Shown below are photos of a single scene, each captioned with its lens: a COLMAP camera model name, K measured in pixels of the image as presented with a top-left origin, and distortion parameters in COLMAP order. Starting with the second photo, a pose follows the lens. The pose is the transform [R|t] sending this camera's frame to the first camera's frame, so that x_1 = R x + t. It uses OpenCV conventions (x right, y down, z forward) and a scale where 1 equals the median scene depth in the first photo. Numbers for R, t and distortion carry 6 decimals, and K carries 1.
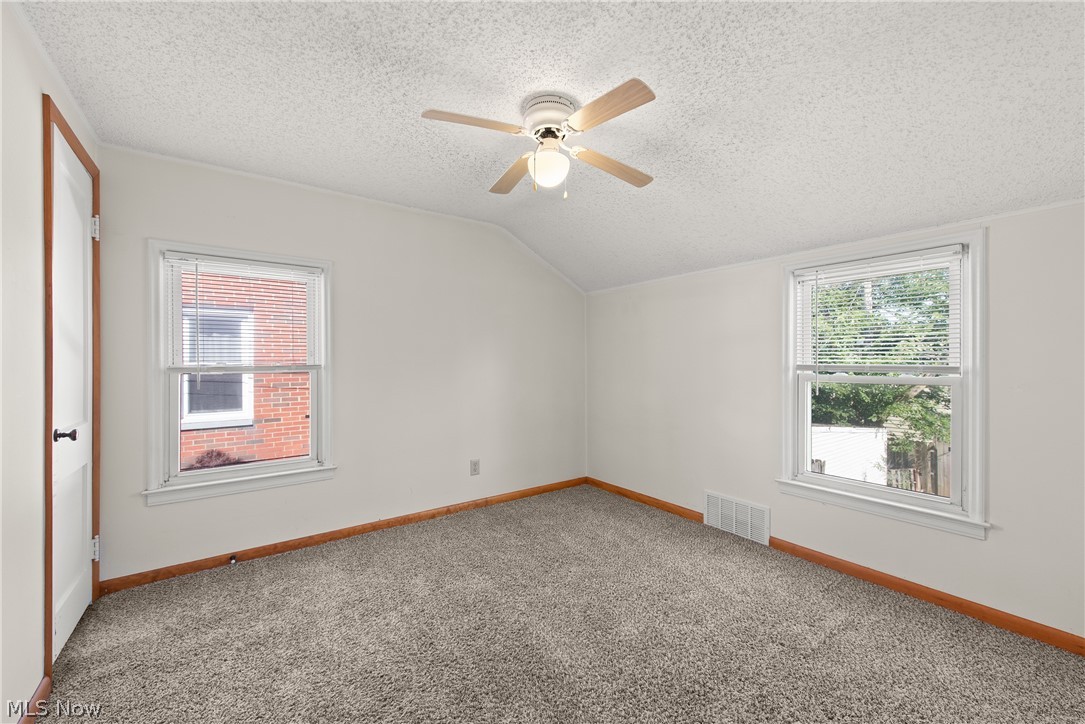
lens RADIAL K [[433.7, 0, 542.7], [0, 433.7, 366.0], [0, 0, 1]] dist [0.008204, -0.000799]
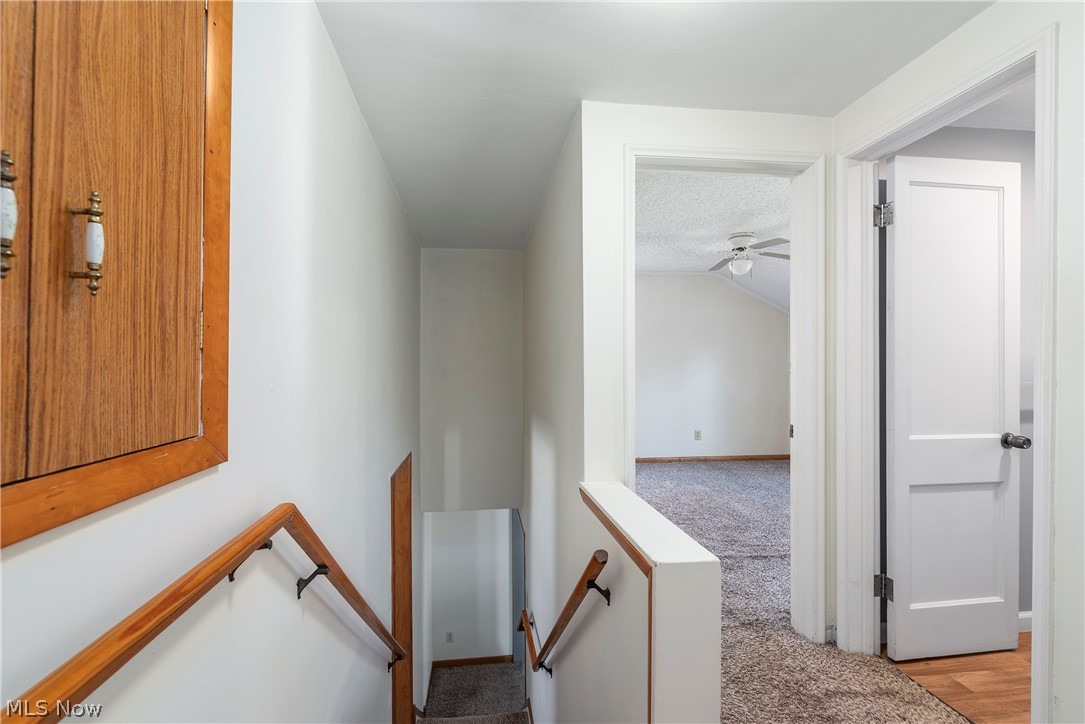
lens RADIAL K [[433.7, 0, 542.7], [0, 433.7, 366.0], [0, 0, 1]] dist [0.008204, -0.000799]
pose [[0.882979, 0.003038, -0.469404, 0.099640], [-0.006677, 0.999959, -0.006087, 0.008788], [0.469366, 0.008509, 0.882963, -0.767562]]
